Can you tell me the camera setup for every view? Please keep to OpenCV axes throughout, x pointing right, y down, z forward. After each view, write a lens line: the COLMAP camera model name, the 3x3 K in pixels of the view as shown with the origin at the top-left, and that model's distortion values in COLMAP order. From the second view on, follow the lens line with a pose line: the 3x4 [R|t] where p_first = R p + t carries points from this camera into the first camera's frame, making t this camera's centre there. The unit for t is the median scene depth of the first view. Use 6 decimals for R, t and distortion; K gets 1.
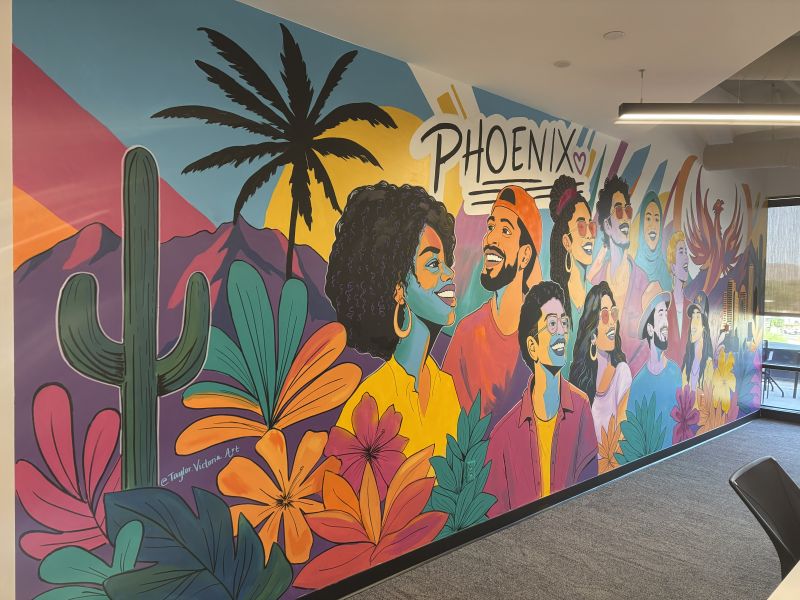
lens RADIAL K [[604.0, 0, 400.5], [0, 604.0, 307.2], [0, 0, 1]] dist [0.038357, -0.042199]
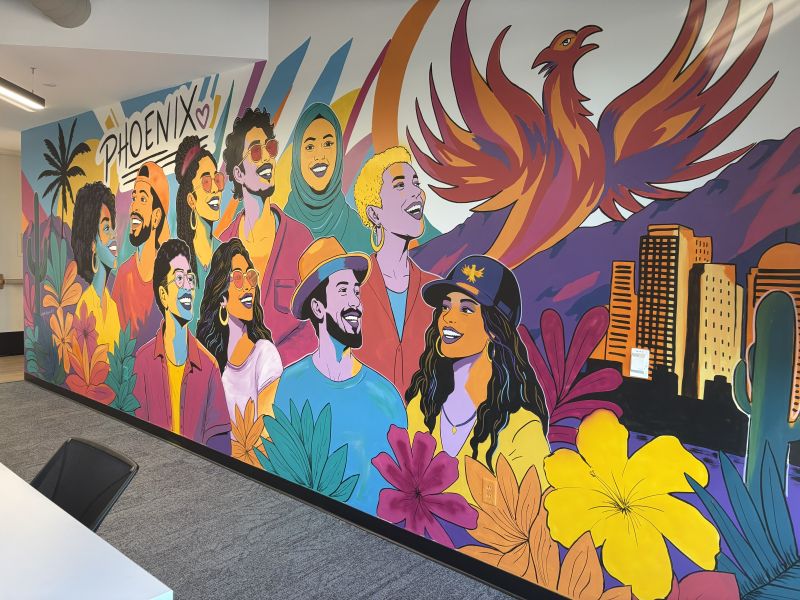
lens RADIAL K [[604.0, 0, 398.5], [0, 604.0, 292.5], [0, 0, 1]] dist [0.038357, -0.042199]
pose [[0.105379, 0.060576, -0.992585, 1.987694], [-0.059453, 0.996741, 0.054518, -0.042800], [0.992653, 0.053267, 0.108637, 1.845330]]
